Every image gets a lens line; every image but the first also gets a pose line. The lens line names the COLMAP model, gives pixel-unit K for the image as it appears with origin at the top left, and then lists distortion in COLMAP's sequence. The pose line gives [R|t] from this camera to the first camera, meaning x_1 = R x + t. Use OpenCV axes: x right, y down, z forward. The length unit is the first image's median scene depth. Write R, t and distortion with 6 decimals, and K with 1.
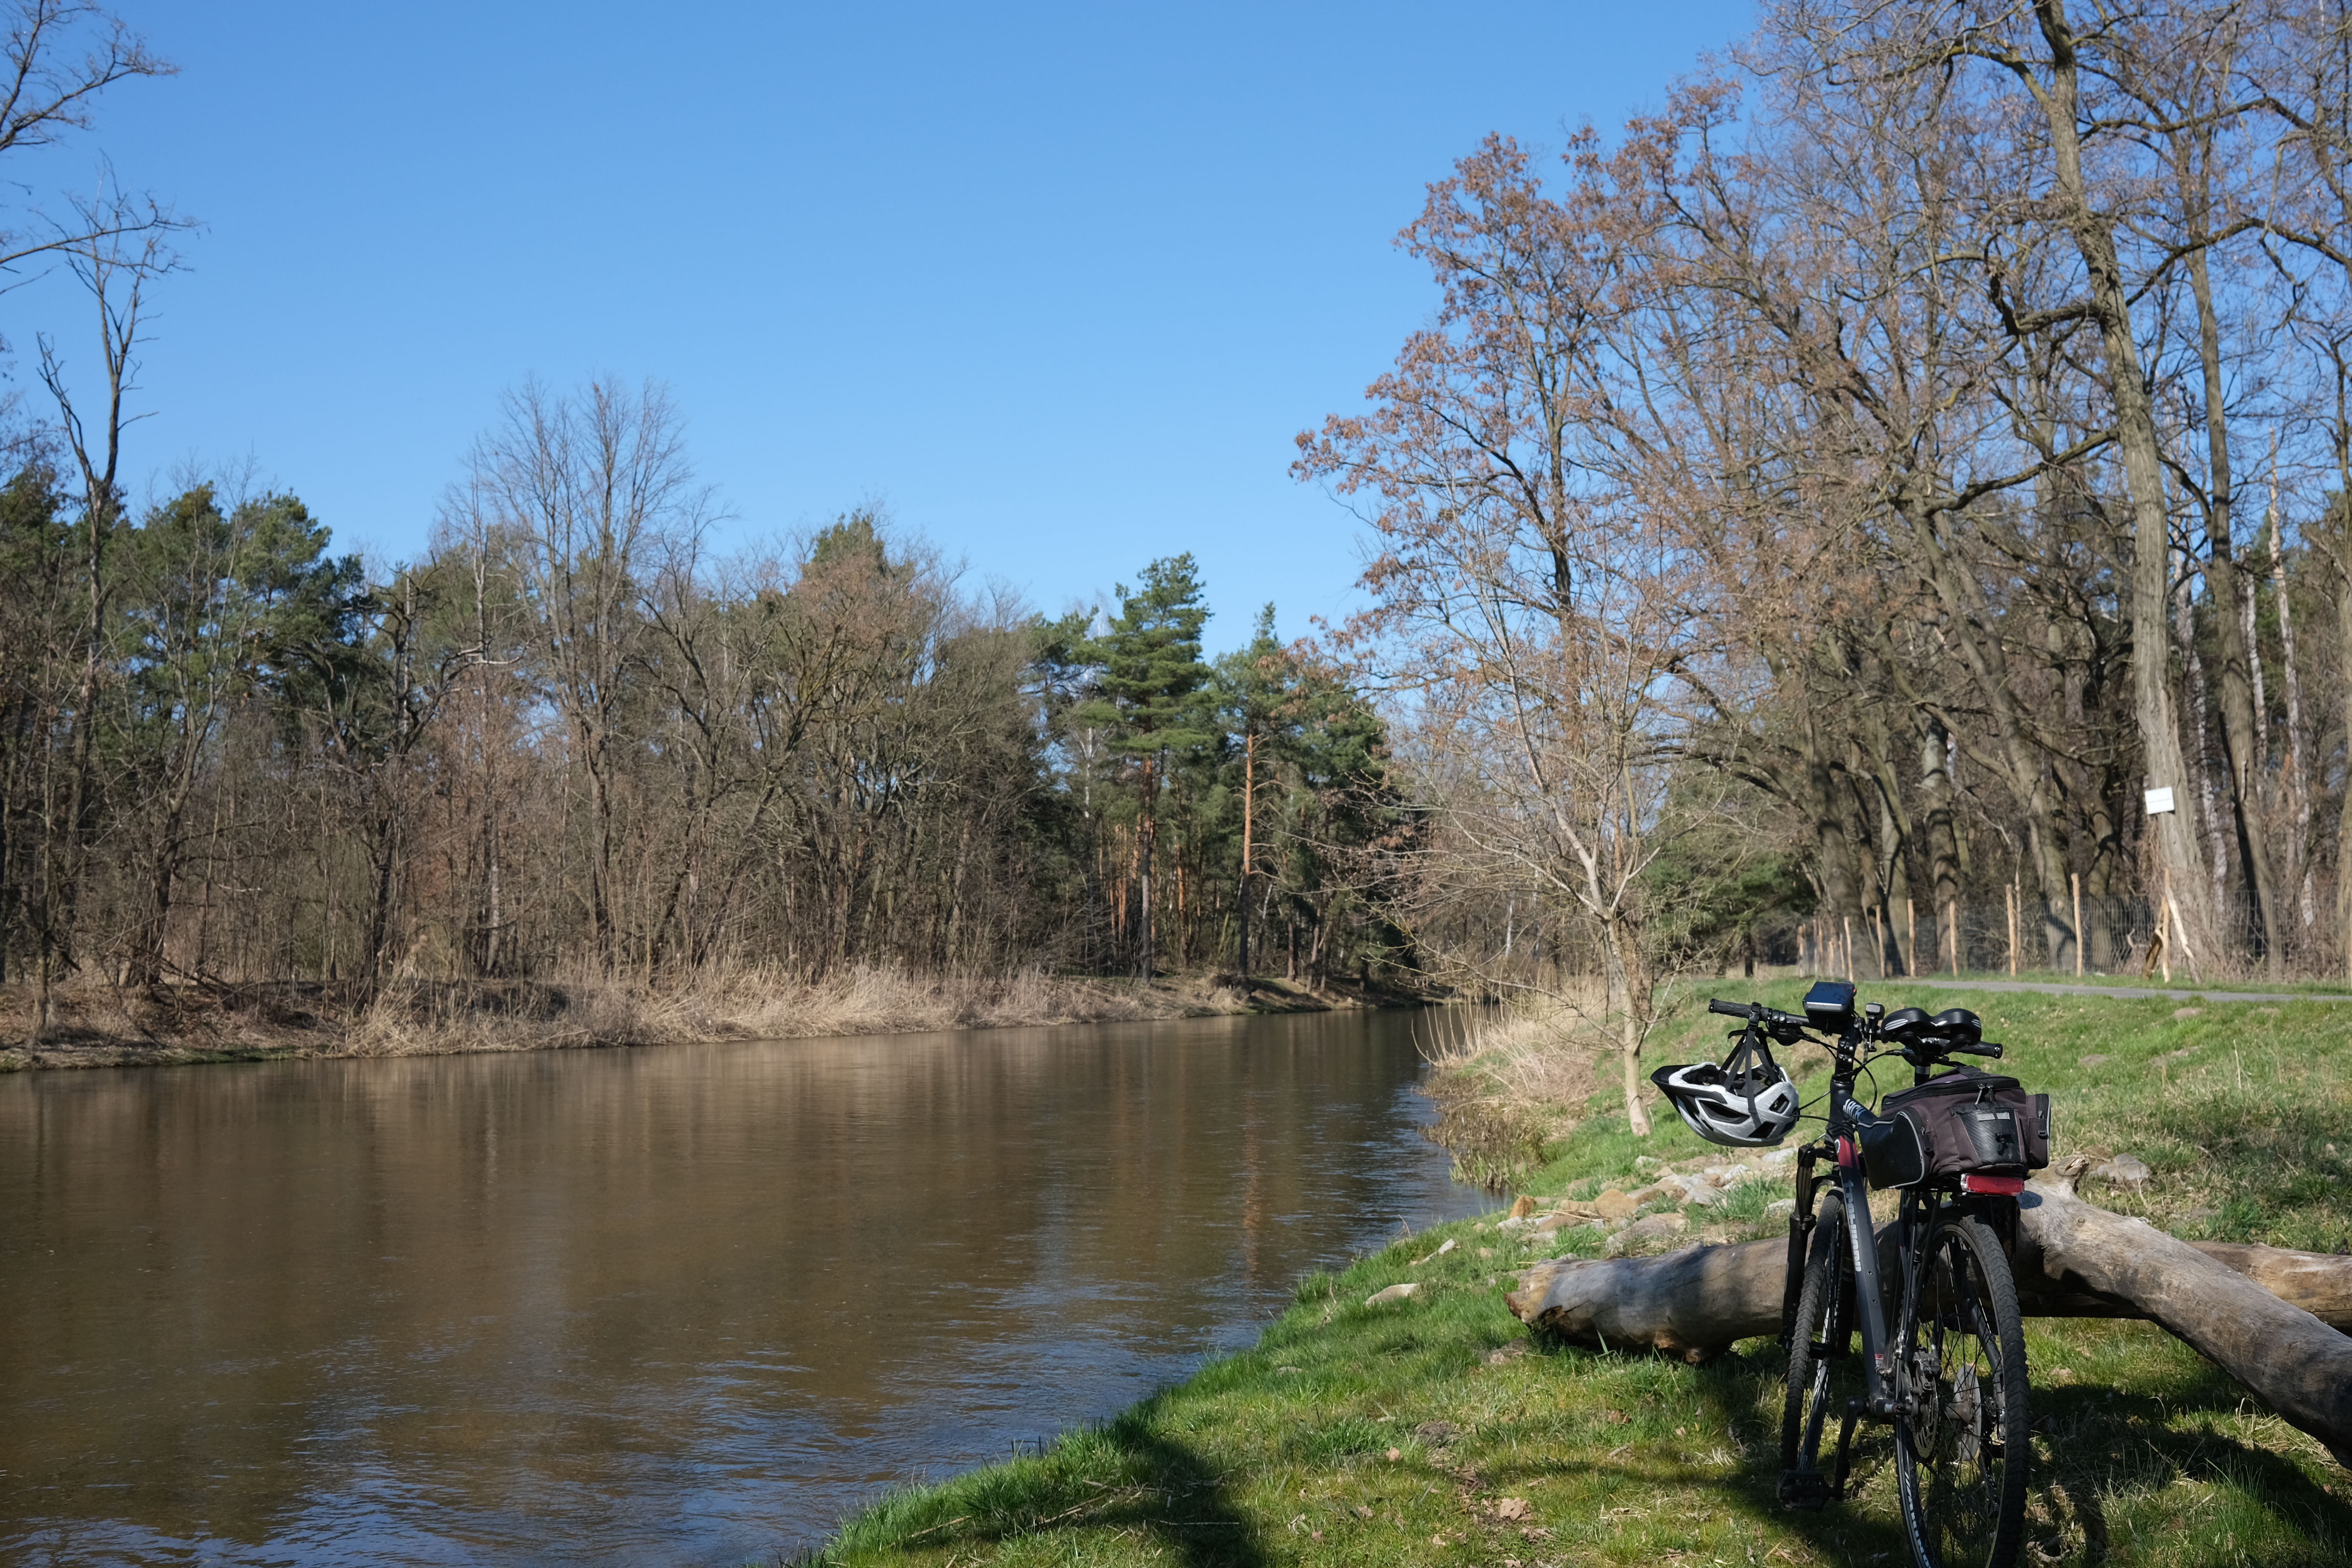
lens RADIAL K [[2324.4, 0, 1176.0], [0, 2324.4, 784.0], [0, 0, 1]] dist [0.009160, 0.002929]
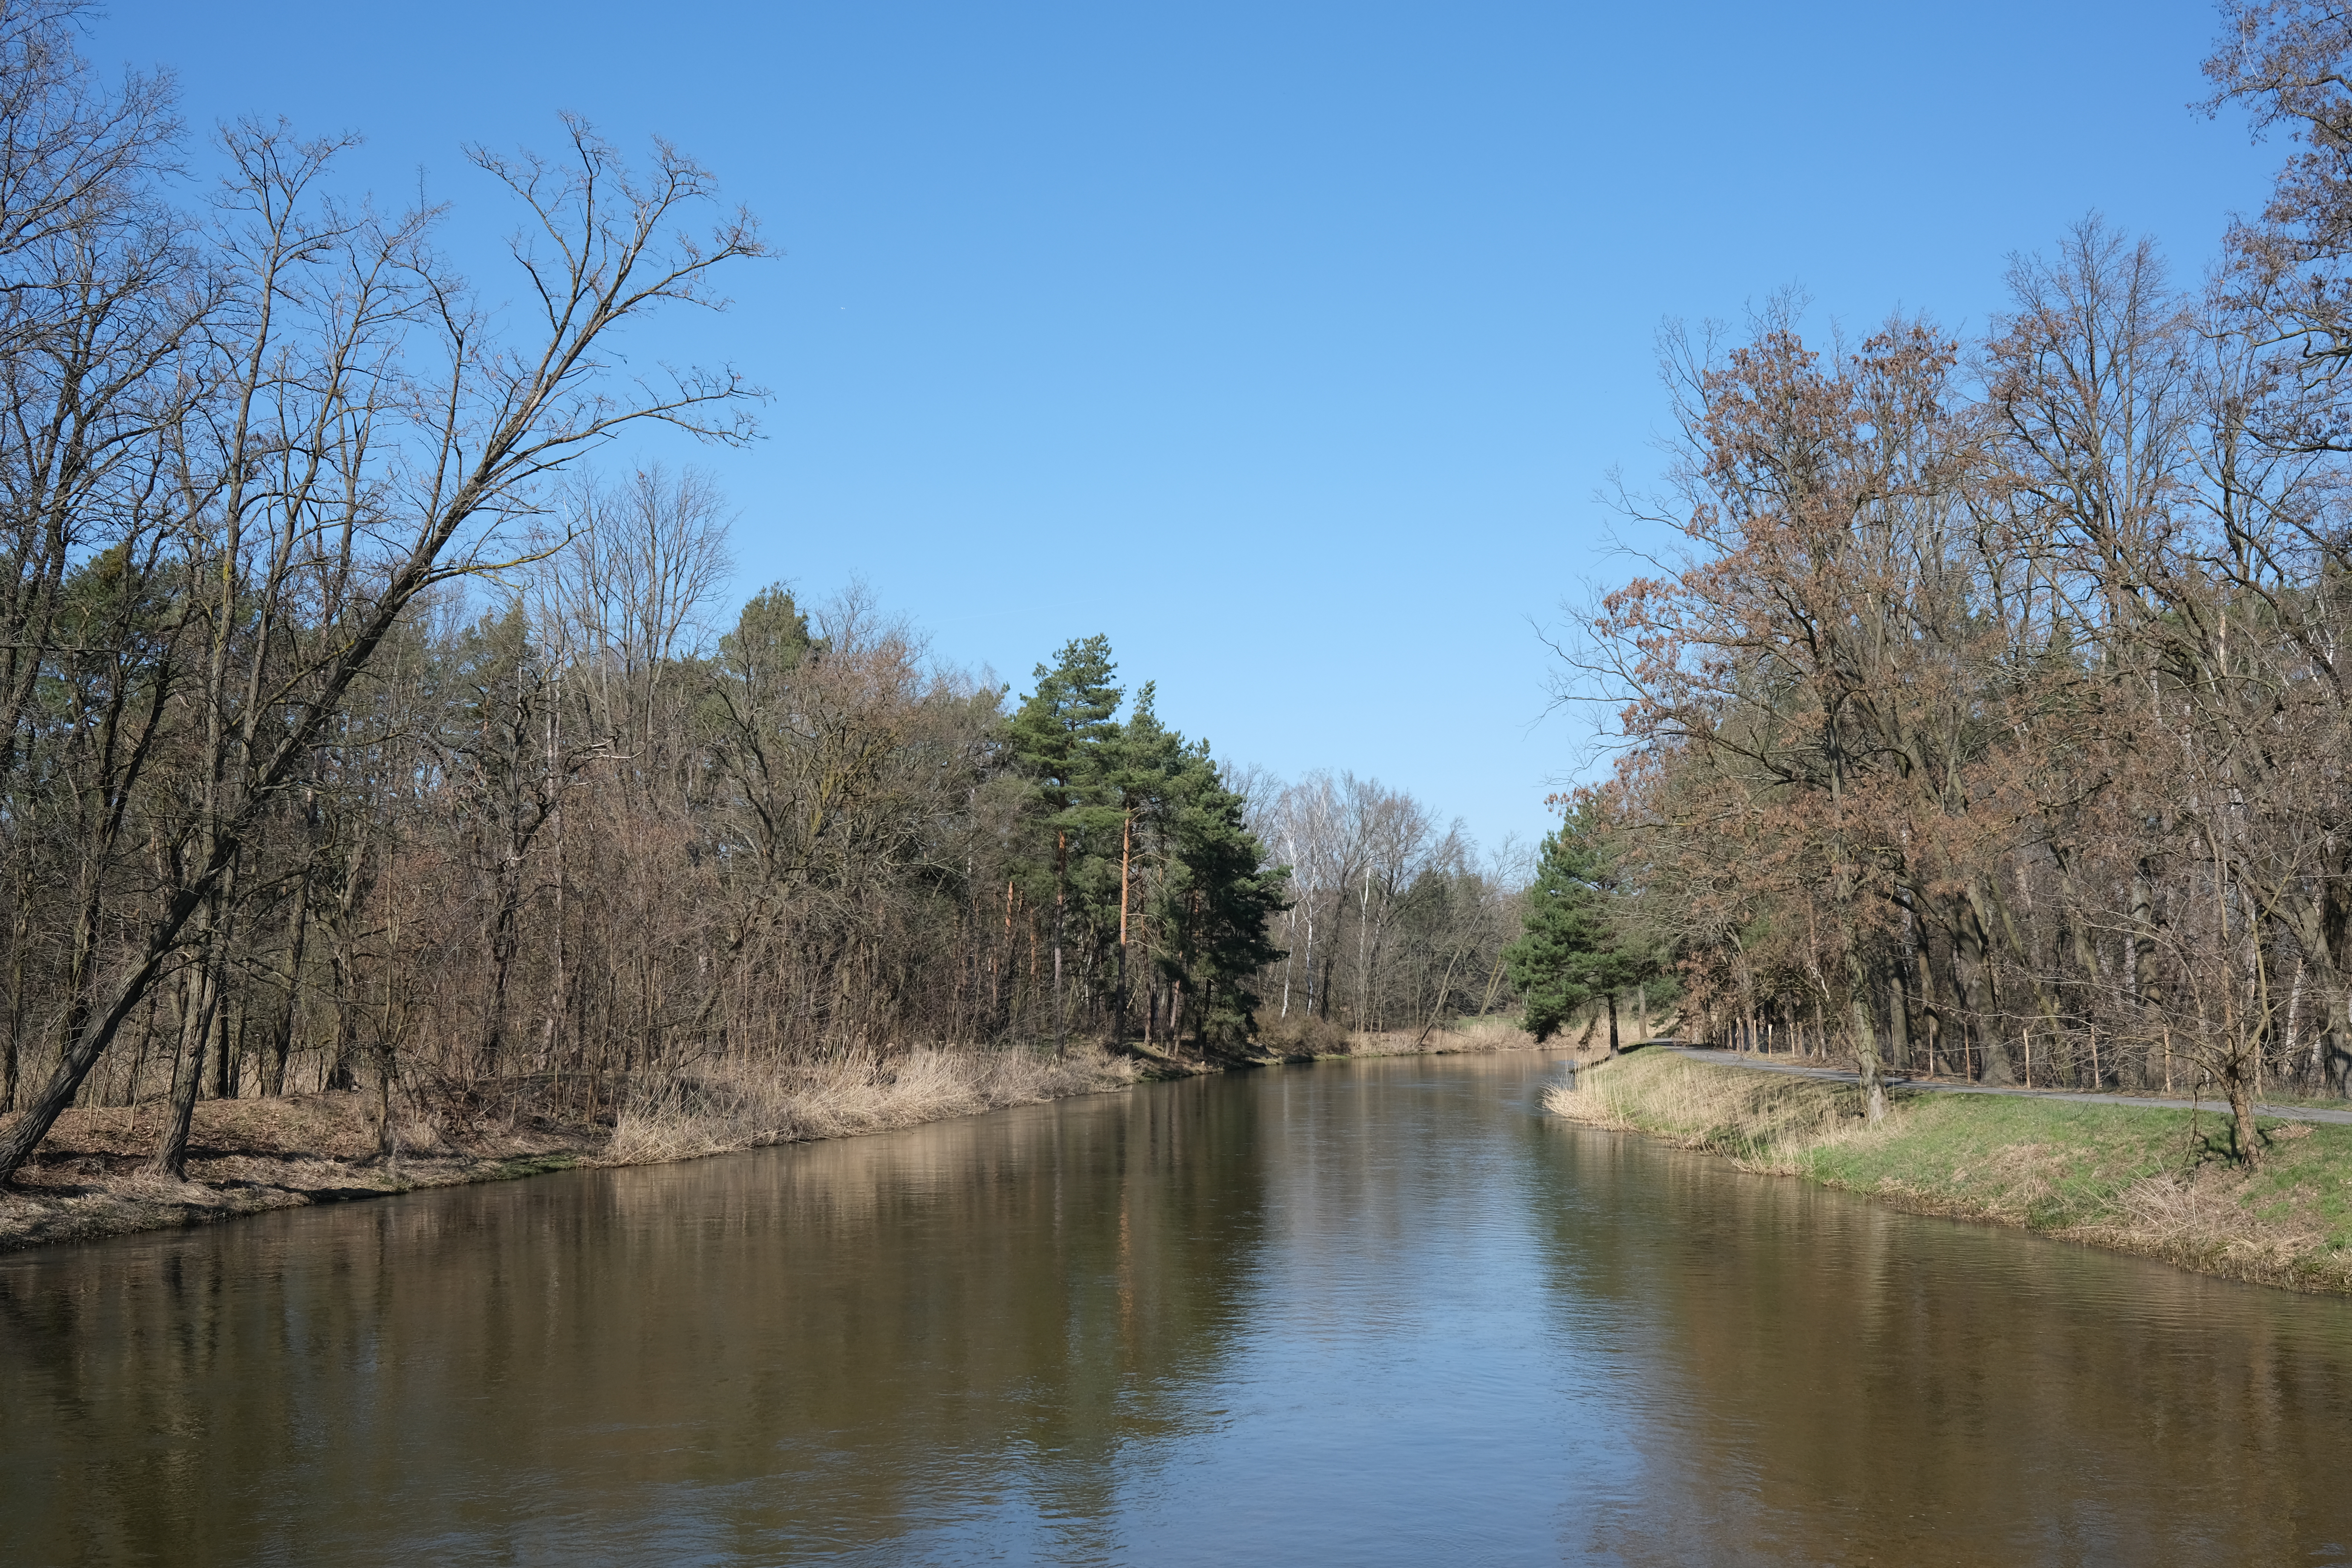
lens RADIAL K [[2324.4, 0, 1176.0], [0, 2324.4, 784.0], [0, 0, 1]] dist [0.009160, 0.002929]
pose [[0.986847, 0.015981, 0.160862, -0.401325], [-0.013179, 0.999743, -0.018468, -0.046809], [-0.161116, 0.016105, 0.986804, -0.063281]]
